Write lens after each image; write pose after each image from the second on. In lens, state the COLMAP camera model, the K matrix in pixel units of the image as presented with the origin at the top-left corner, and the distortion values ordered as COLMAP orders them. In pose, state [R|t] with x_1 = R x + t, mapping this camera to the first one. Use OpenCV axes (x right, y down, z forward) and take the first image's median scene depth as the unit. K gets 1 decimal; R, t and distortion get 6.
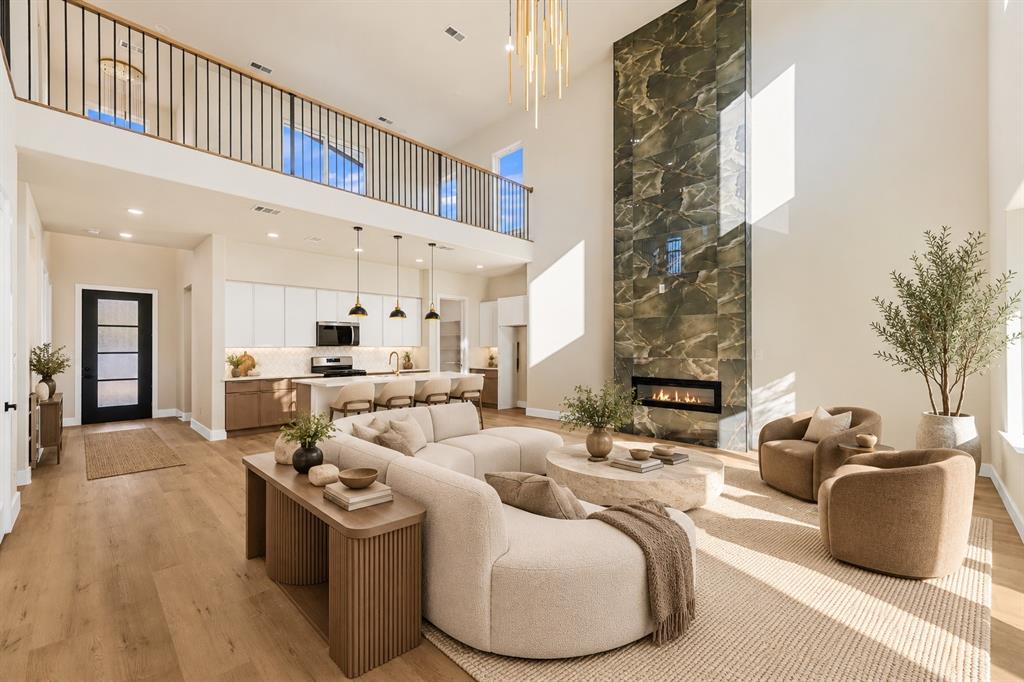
lens RADIAL K [[412.5, 0, 508.6], [0, 412.5, 343.3], [0, 0, 1]] dist [0.011474, -0.000096]
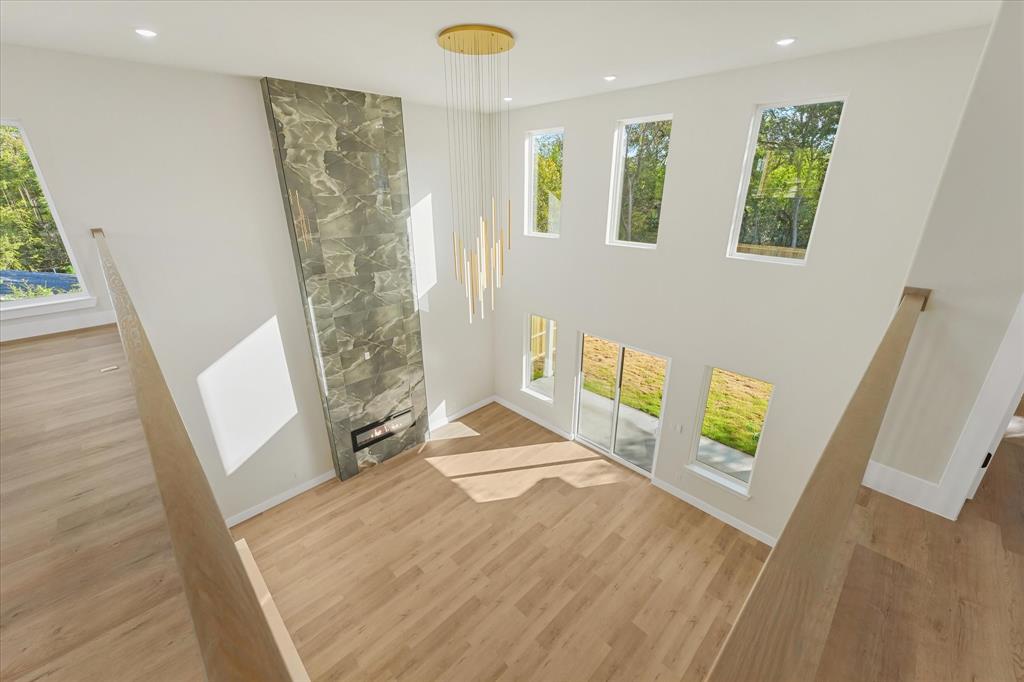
lens RADIAL K [[410.3, 0, 508.2], [0, 410.3, 337.5], [0, 0, 1]] dist [0.001715, -0.000118]
pose [[0.022960, -0.354631, 0.934724, -0.676826], [-0.000961, 0.934963, 0.354745, -0.583305], [-0.999736, -0.009043, 0.021126, 0.566489]]
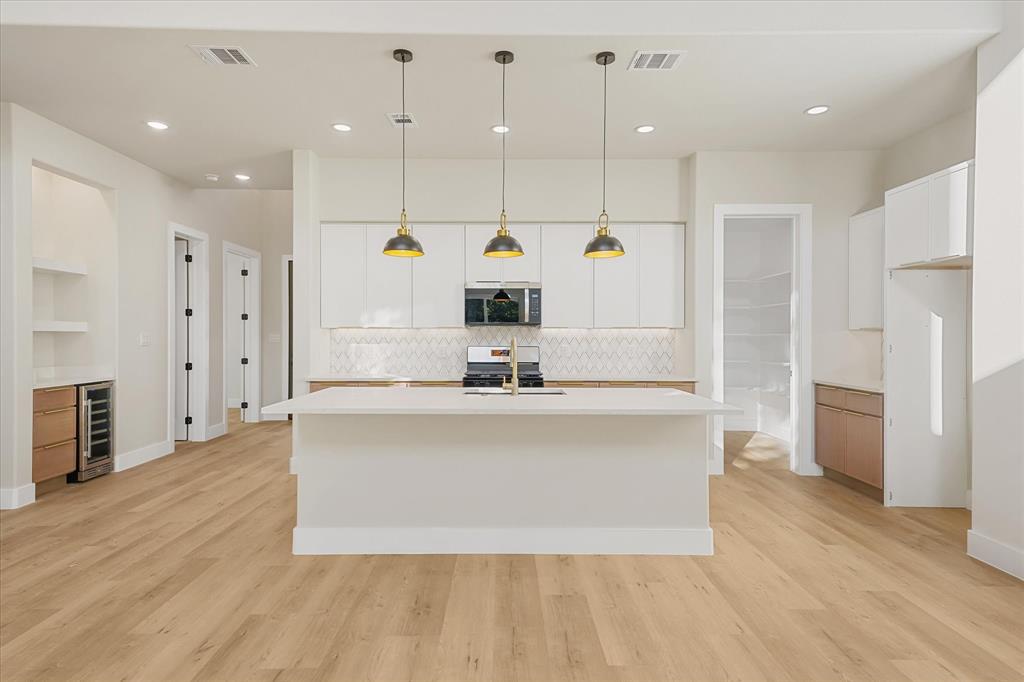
lens RADIAL K [[561.2, 0, 508.2], [0, 561.2, 335.0], [0, 0, 1]] dist [0.032229, -0.000205]
pose [[0.705851, 0.005364, -0.708340, 0.134850], [0.001227, 0.999961, 0.008795, 0.014132], [0.708360, -0.007077, 0.705816, 0.621109]]
